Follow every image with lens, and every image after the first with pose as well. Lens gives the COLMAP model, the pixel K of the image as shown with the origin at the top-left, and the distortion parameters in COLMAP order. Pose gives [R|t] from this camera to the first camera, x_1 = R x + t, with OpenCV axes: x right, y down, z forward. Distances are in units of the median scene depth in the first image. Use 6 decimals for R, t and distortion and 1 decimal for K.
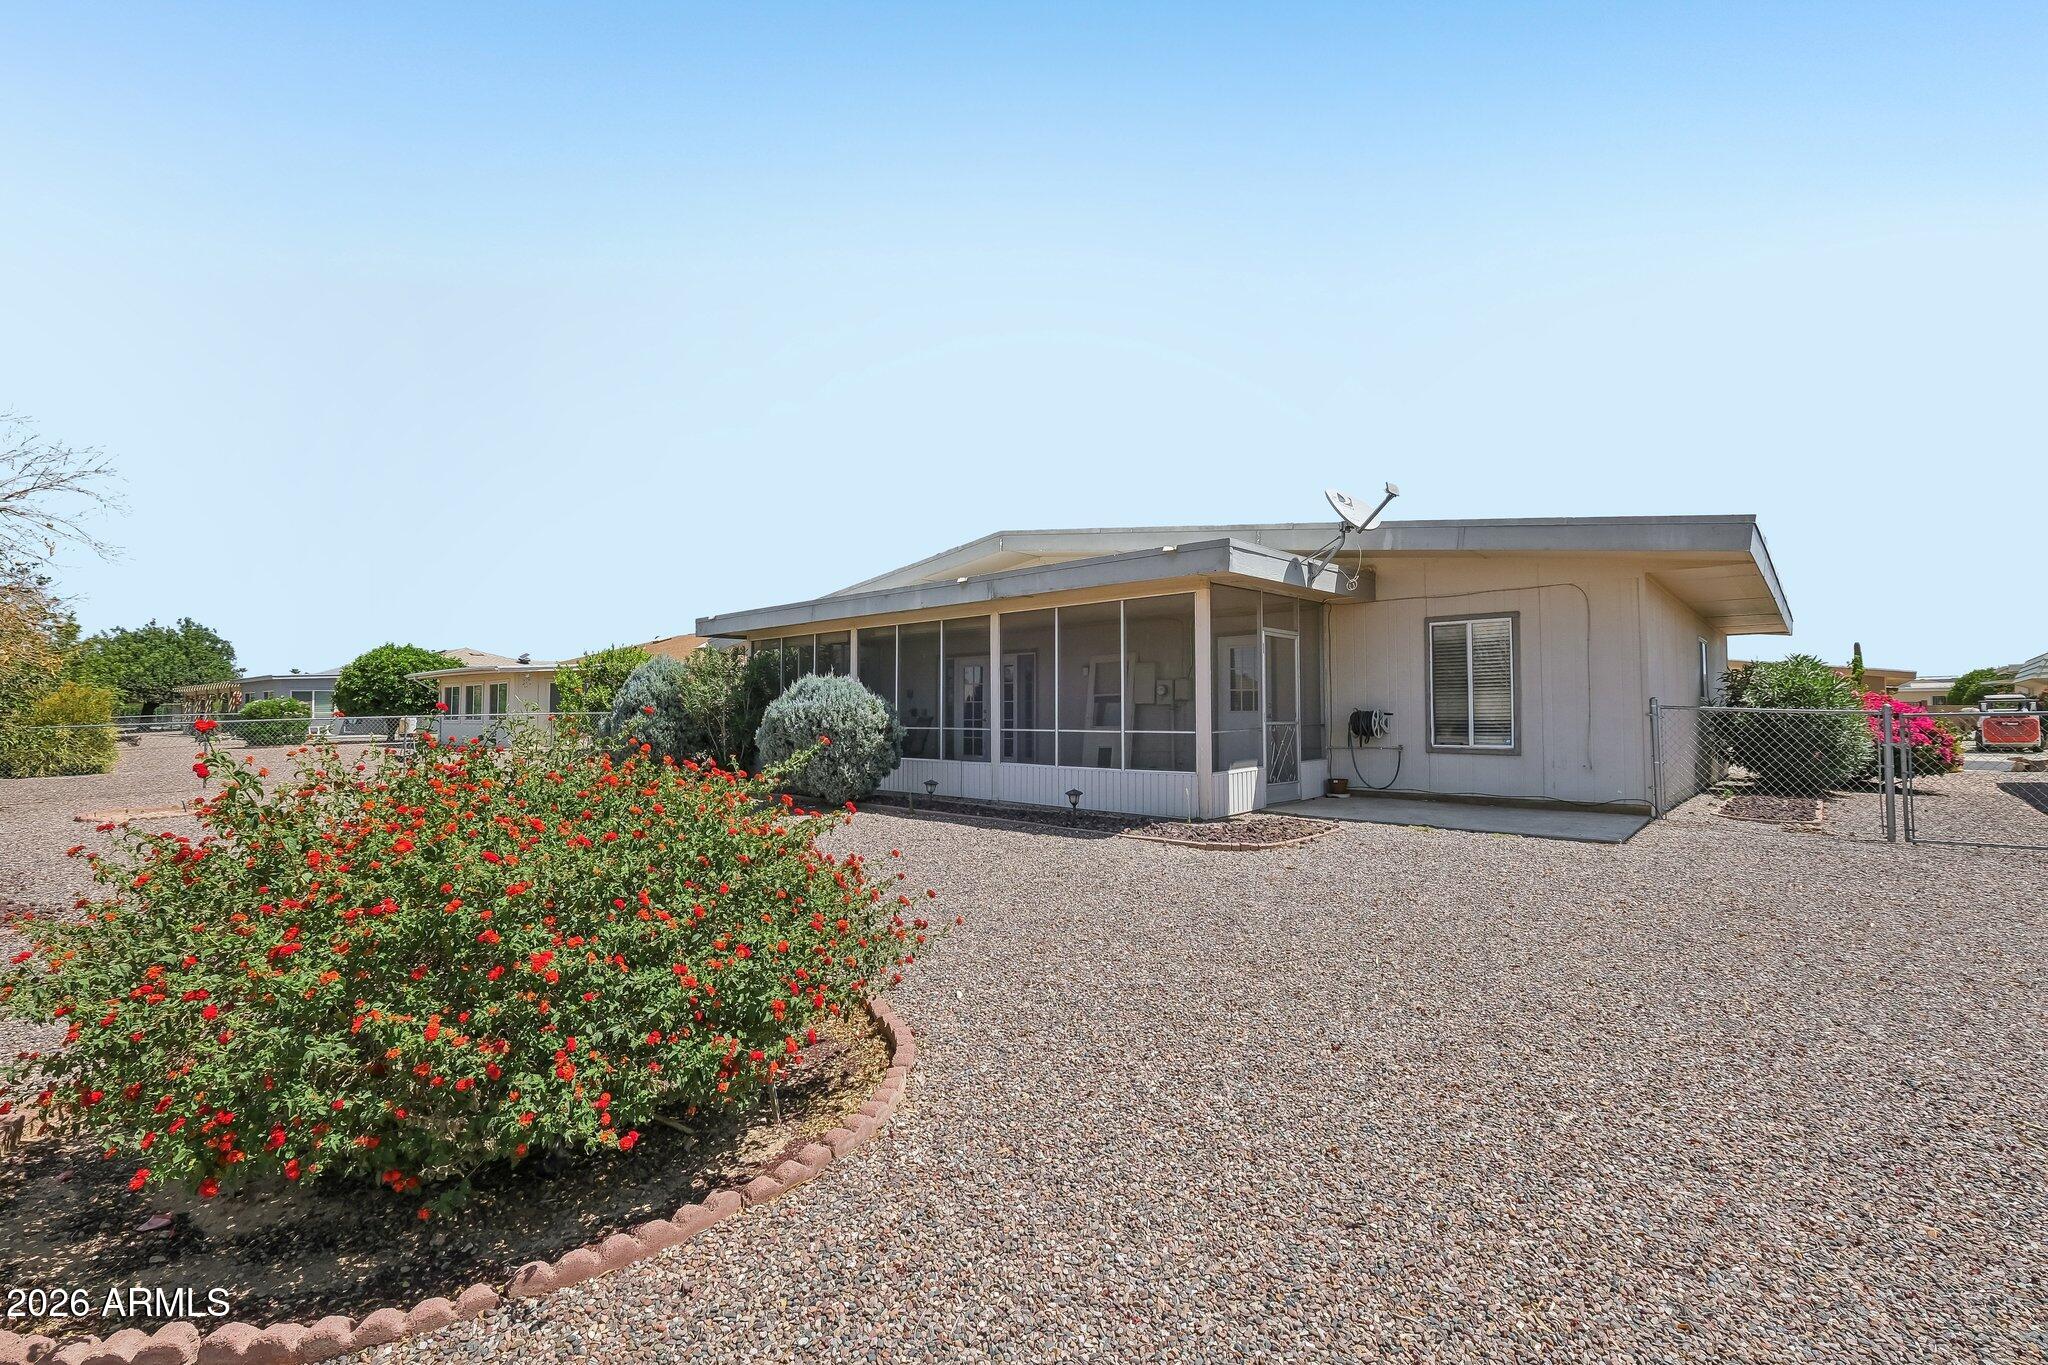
lens RADIAL K [[900.8, 0, 1021.3], [0, 900.8, 679.7], [0, 0, 1]] dist [-0.003575, 0.000545]
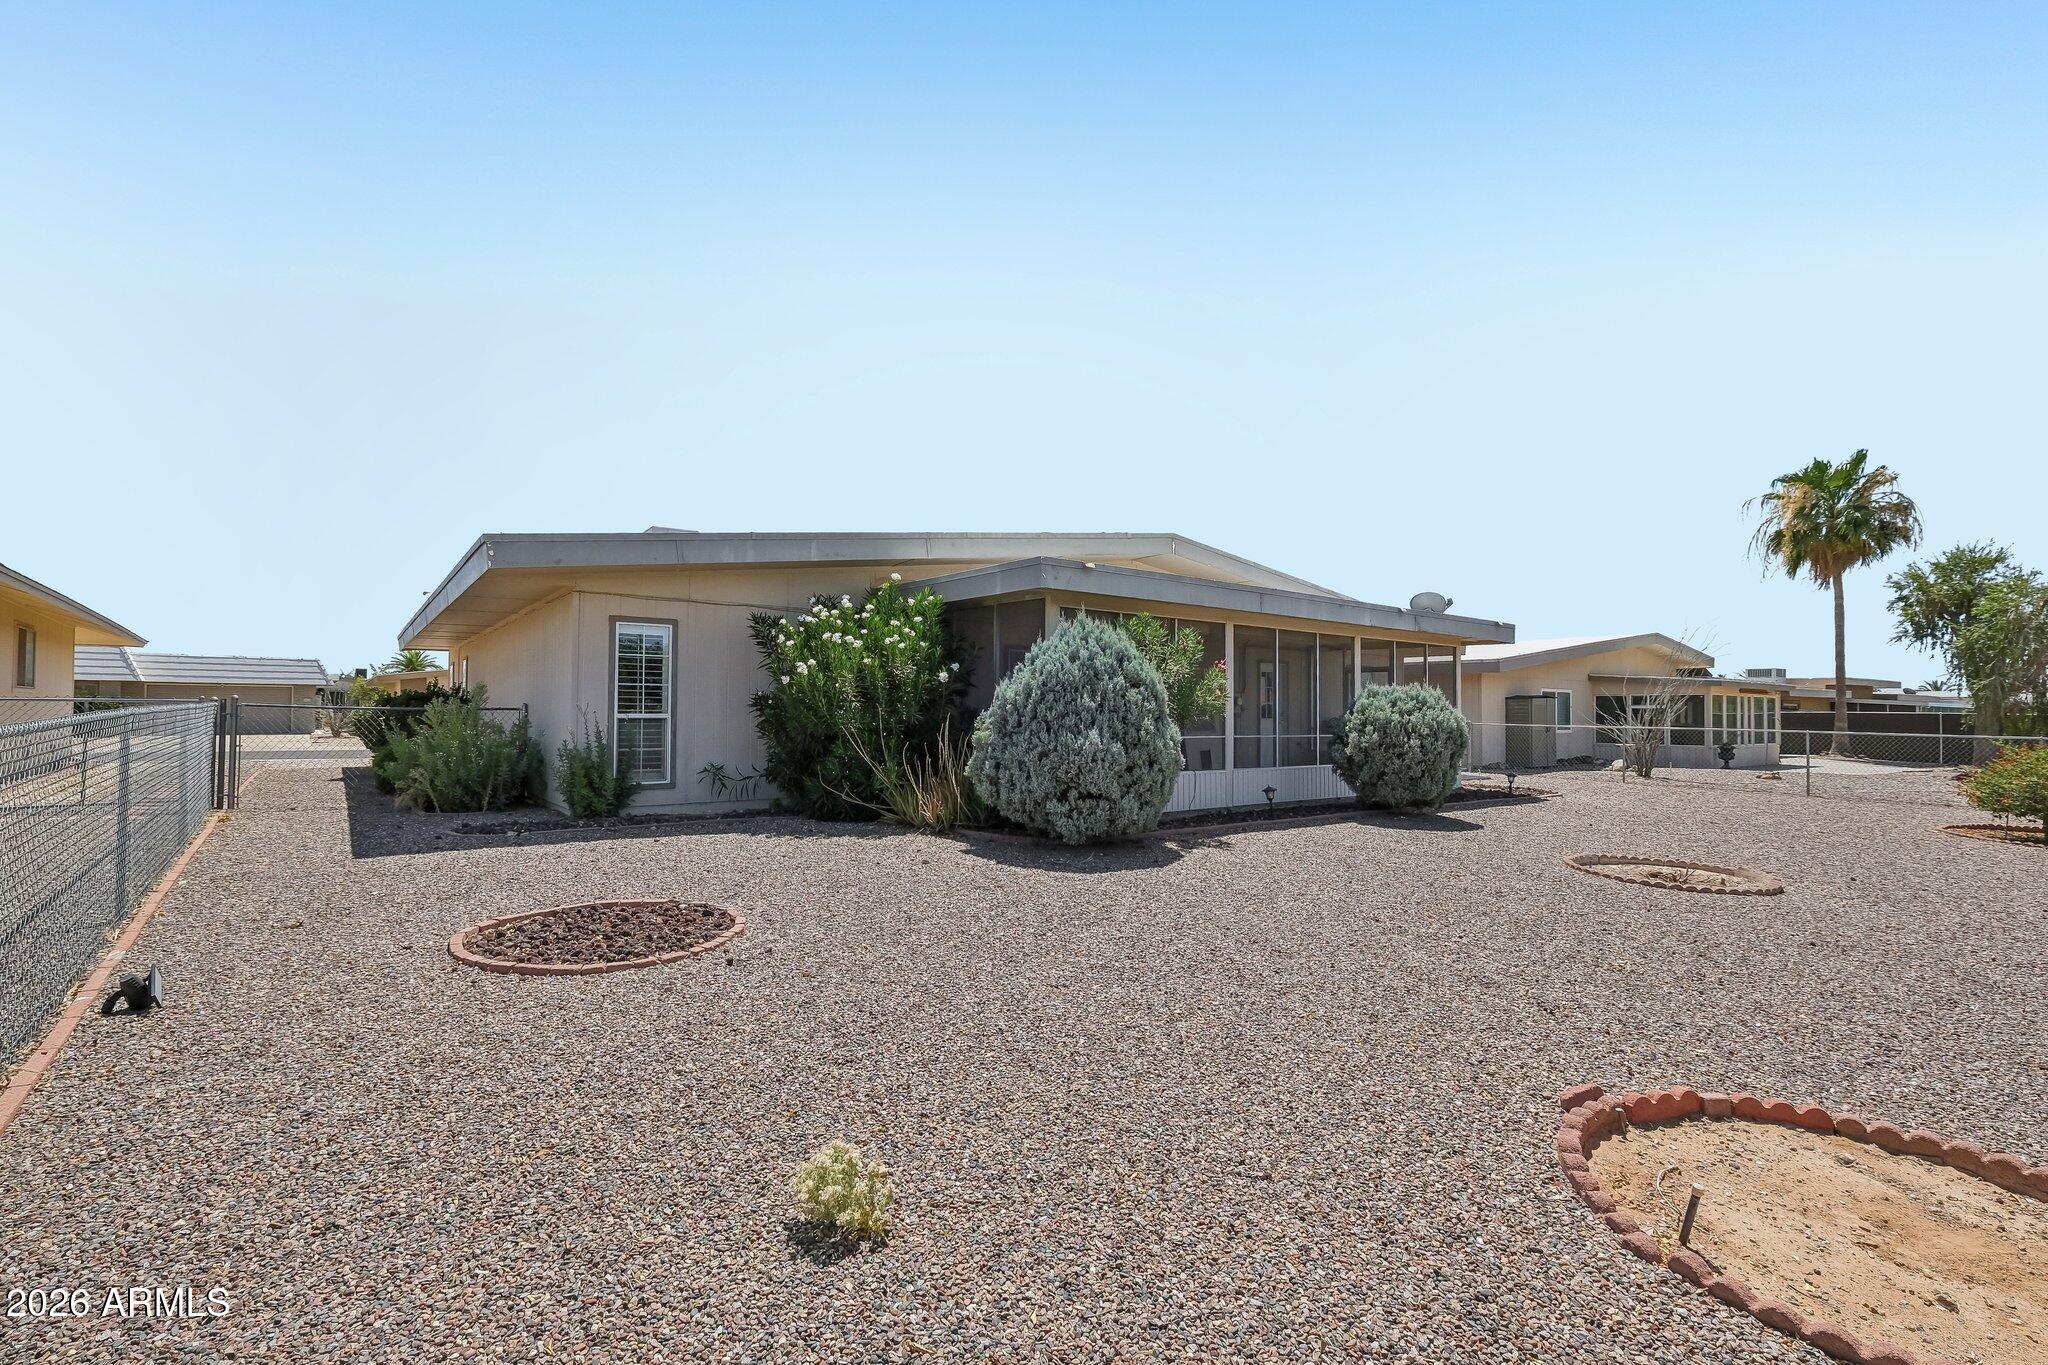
lens RADIAL K [[900.8, 0, 1021.3], [0, 900.8, 679.7], [0, 0, 1]] dist [-0.003575, 0.000545]
pose [[0.130857, 0.036621, 0.990725, -1.072941], [-0.038057, 0.998767, -0.031891, 0.031744], [-0.990671, -0.033530, 0.132089, 1.104705]]
